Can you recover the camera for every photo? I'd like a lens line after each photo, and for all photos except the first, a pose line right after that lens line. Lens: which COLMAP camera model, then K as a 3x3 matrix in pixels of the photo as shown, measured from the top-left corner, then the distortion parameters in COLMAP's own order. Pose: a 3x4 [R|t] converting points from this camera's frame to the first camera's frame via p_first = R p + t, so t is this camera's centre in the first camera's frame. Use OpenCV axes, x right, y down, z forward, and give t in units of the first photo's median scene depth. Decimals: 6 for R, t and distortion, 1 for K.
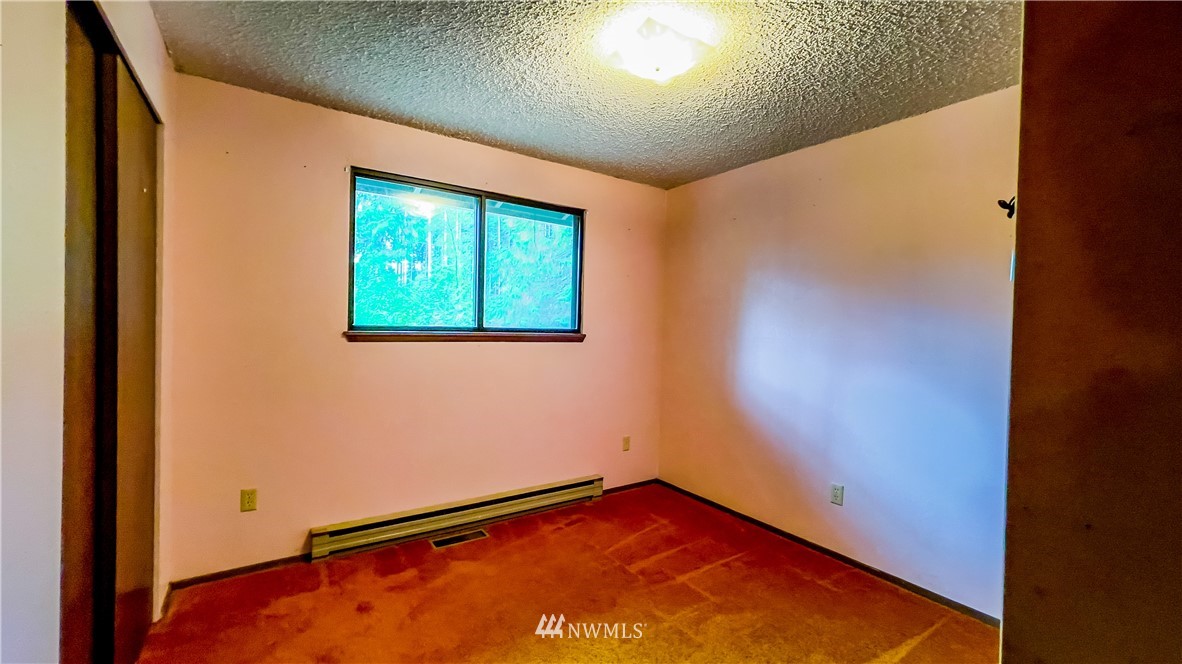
lens RADIAL K [[476.3, 0, 591.0], [0, 476.3, 332.0], [0, 0, 1]] dist [-0.002638, -0.000206]
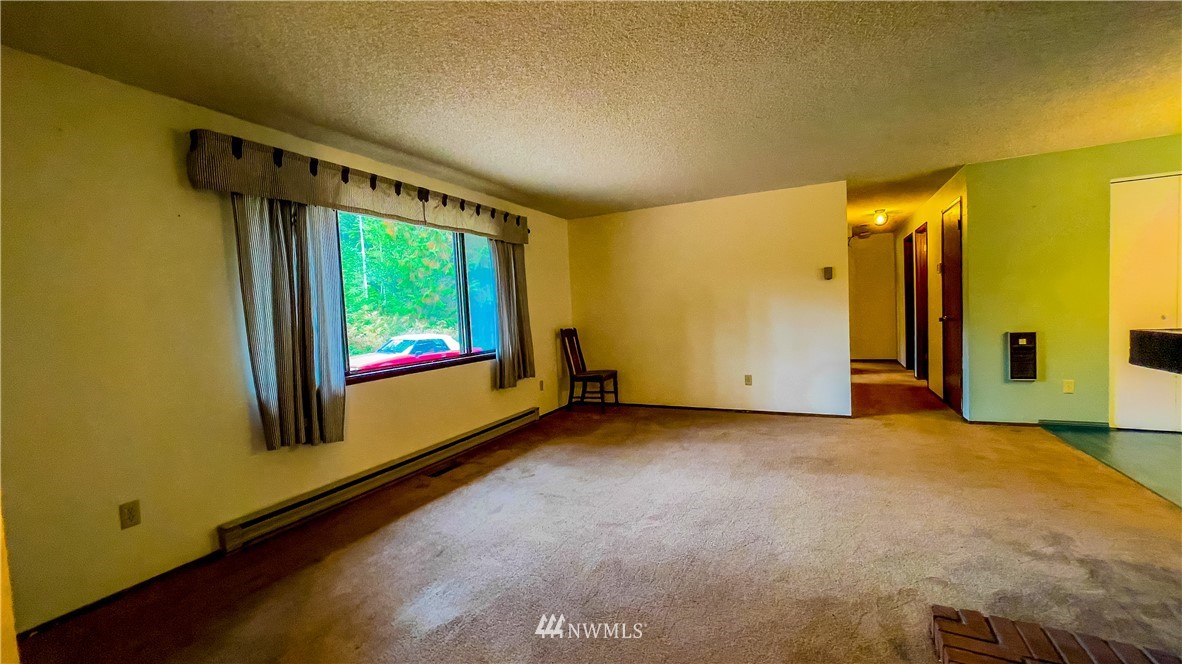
lens RADIAL K [[476.3, 0, 591.0], [0, 476.3, 332.0], [0, 0, 1]] dist [-0.002638, -0.000206]
pose [[0.861555, -0.077205, 0.501759, -0.391711], [0.058125, 0.996870, 0.053582, 0.008199], [-0.504325, -0.016999, 0.863347, -0.226426]]
